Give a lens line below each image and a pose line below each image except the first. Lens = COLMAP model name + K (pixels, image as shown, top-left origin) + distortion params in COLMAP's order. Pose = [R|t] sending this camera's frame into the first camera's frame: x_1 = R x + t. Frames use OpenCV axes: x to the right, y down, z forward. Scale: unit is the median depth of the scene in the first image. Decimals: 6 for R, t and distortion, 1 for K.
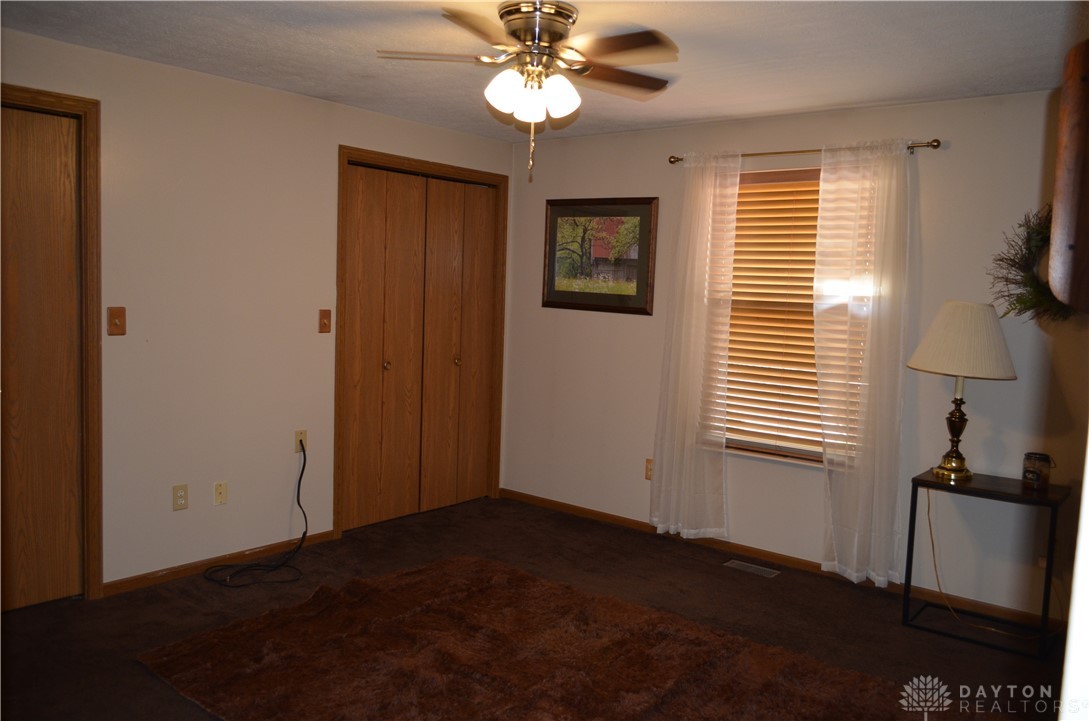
lens RADIAL K [[881.3, 0, 545.8], [0, 881.3, 355.9], [0, 0, 1]] dist [0.014833, 0.005302]
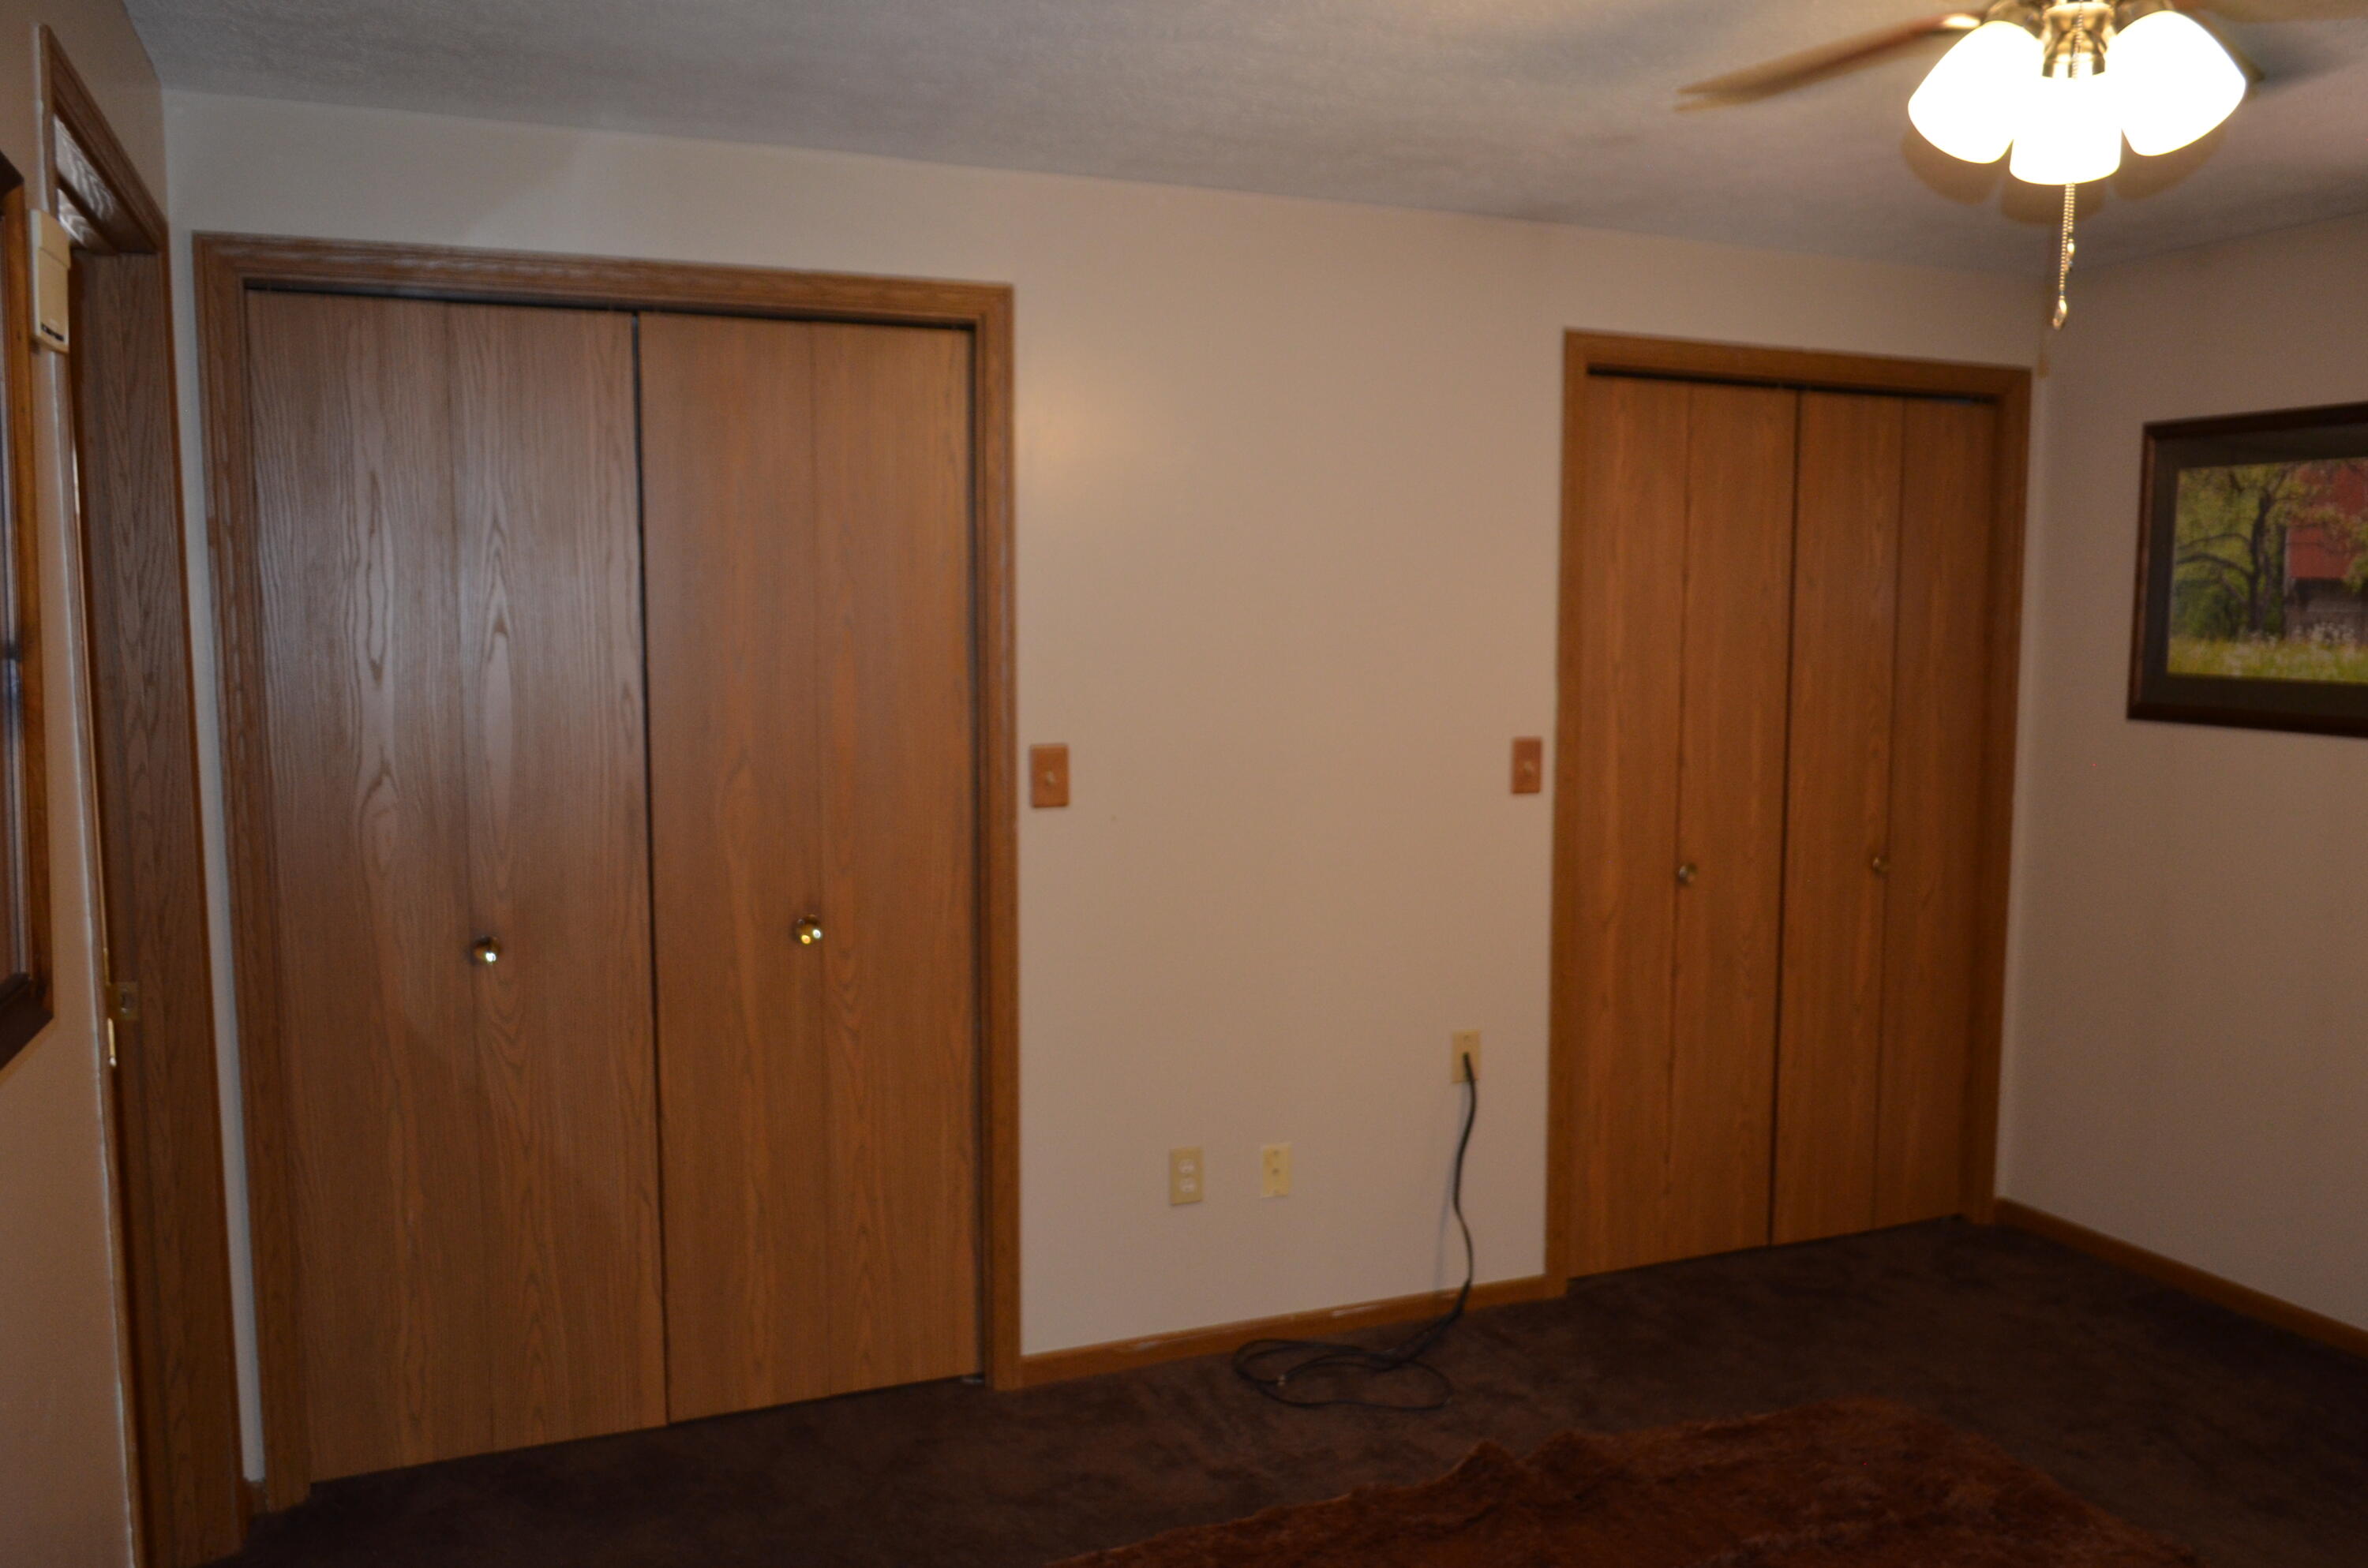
lens RADIAL K [[1844.2, 0, 1201.4], [0, 1844.2, 812.3], [0, 0, 1]] dist [-0.007275, -0.000248]
pose [[0.886302, 0.014602, -0.462878, 0.011344], [-0.008458, 0.999846, 0.015347, -0.030856], [0.463031, -0.009687, 0.886289, 0.178176]]
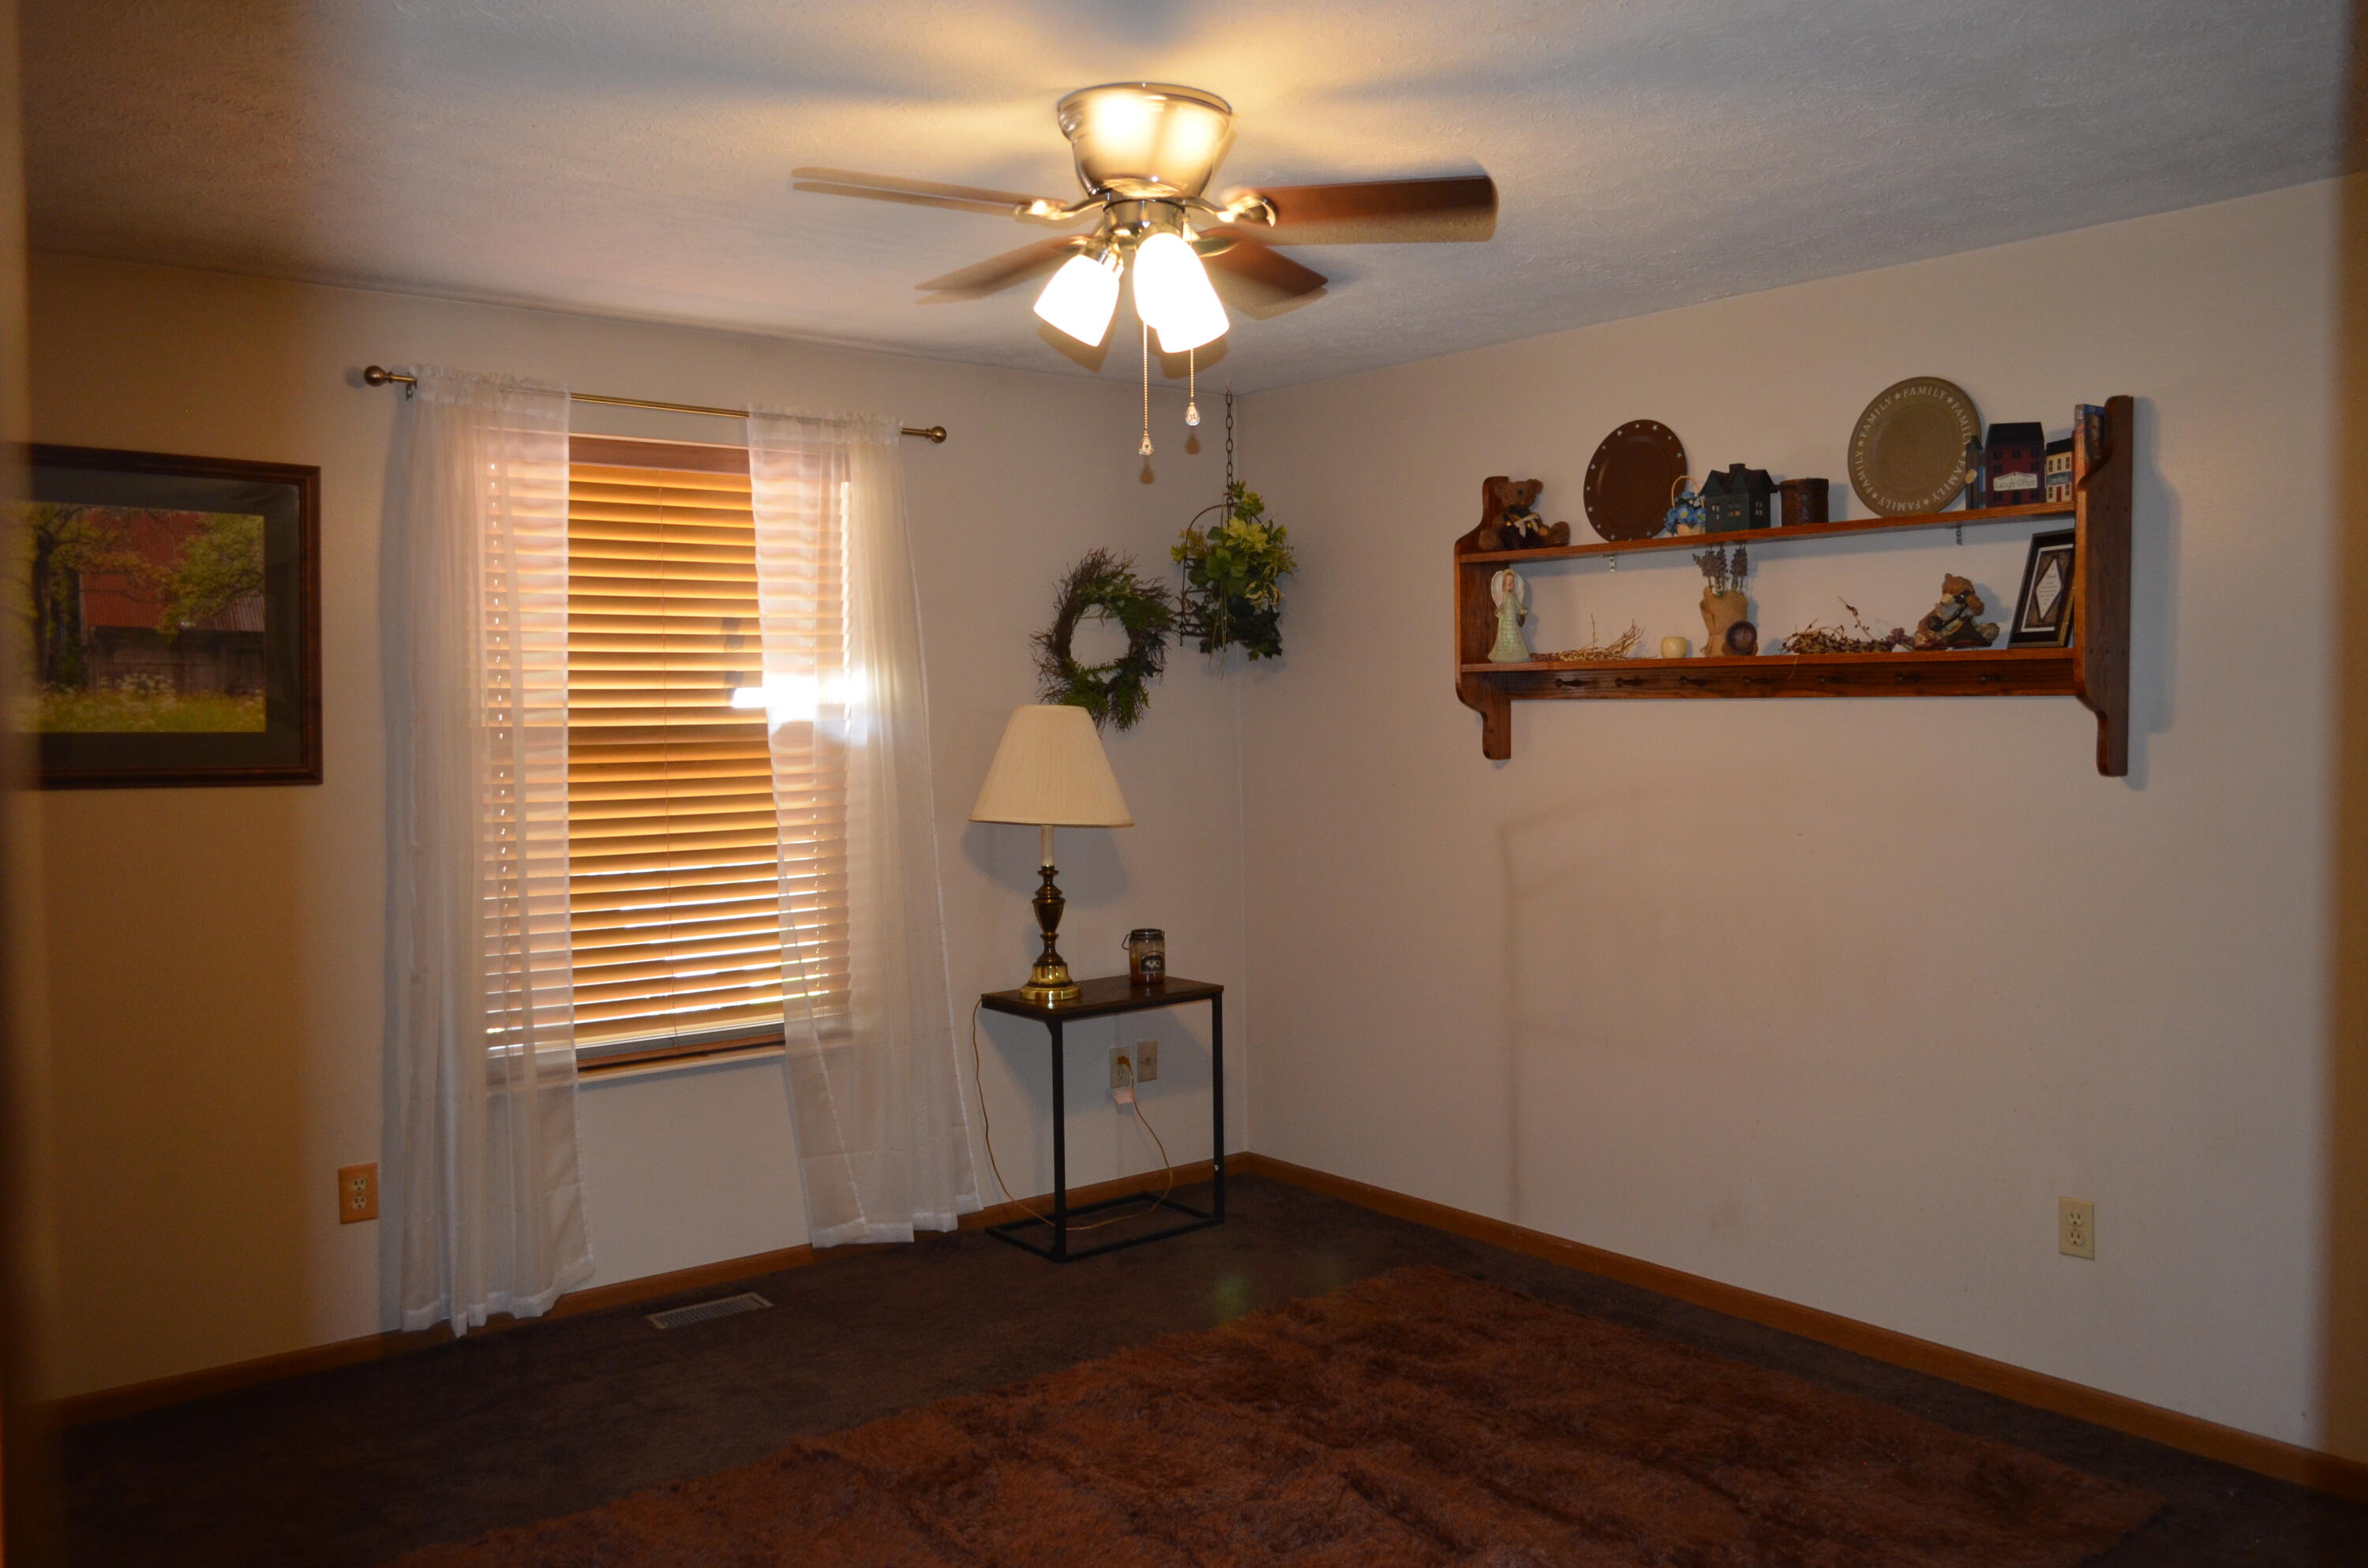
lens RADIAL K [[1859.6, 0, 1184.0], [0, 1859.6, 784.0], [0, 0, 1]] dist [0.000622, 0.000872]
pose [[0.211335, -0.082843, 0.973897, -0.617580], [0.096770, 0.993280, 0.063493, -0.065942], [-0.972611, 0.080826, 0.217932, 0.520468]]
